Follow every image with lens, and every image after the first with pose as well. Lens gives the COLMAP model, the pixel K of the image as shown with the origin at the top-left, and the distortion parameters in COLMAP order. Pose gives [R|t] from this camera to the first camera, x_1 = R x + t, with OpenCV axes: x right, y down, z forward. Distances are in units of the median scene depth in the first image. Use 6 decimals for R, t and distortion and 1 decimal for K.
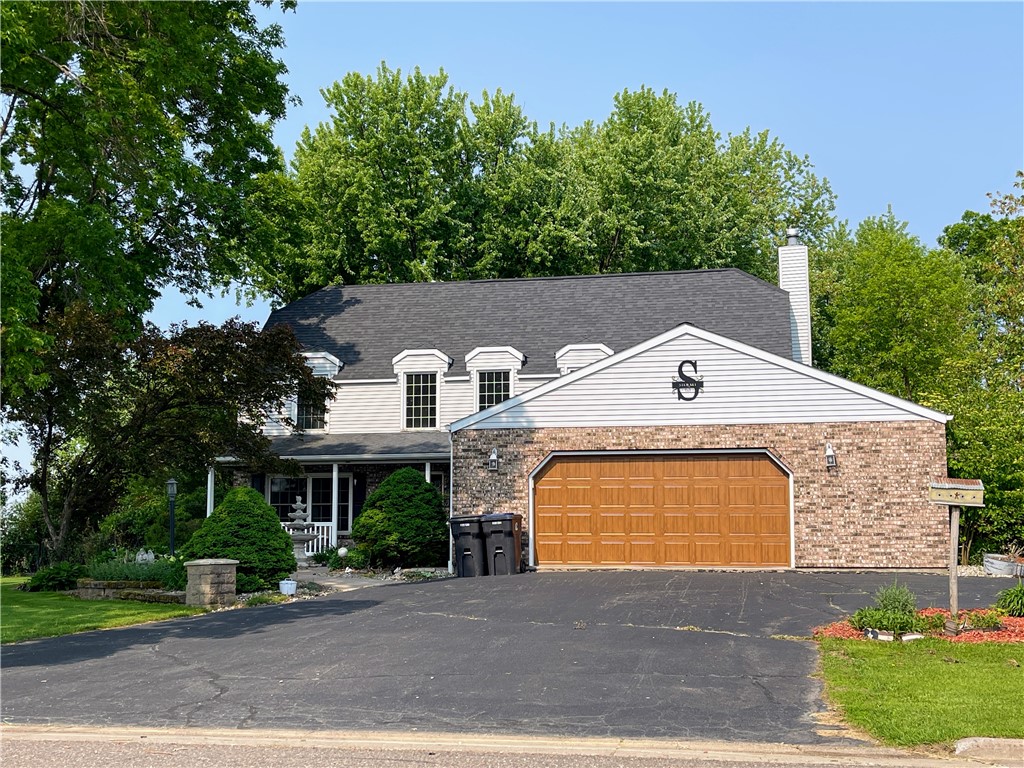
lens RADIAL K [[1215.7, 0, 512.6], [0, 1215.7, 384.6], [0, 0, 1]] dist [0.038561, 0.000000]
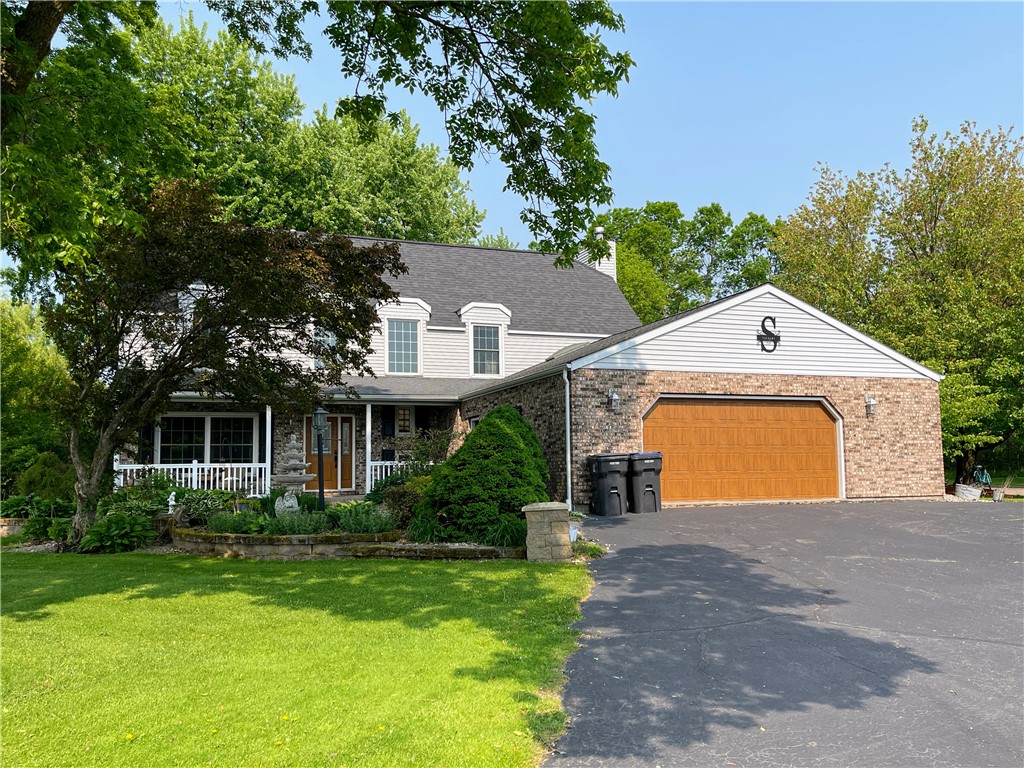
lens RADIAL K [[895.5, 0, 511.6], [0, 895.5, 383.1], [0, 0, 1]] dist [0.002038, -0.002435]
pose [[0.858916, 0.042932, 0.510313, -0.478770], [-0.052568, 0.998607, 0.004468, 0.050275], [-0.509411, -0.030664, 0.859977, 0.409912]]
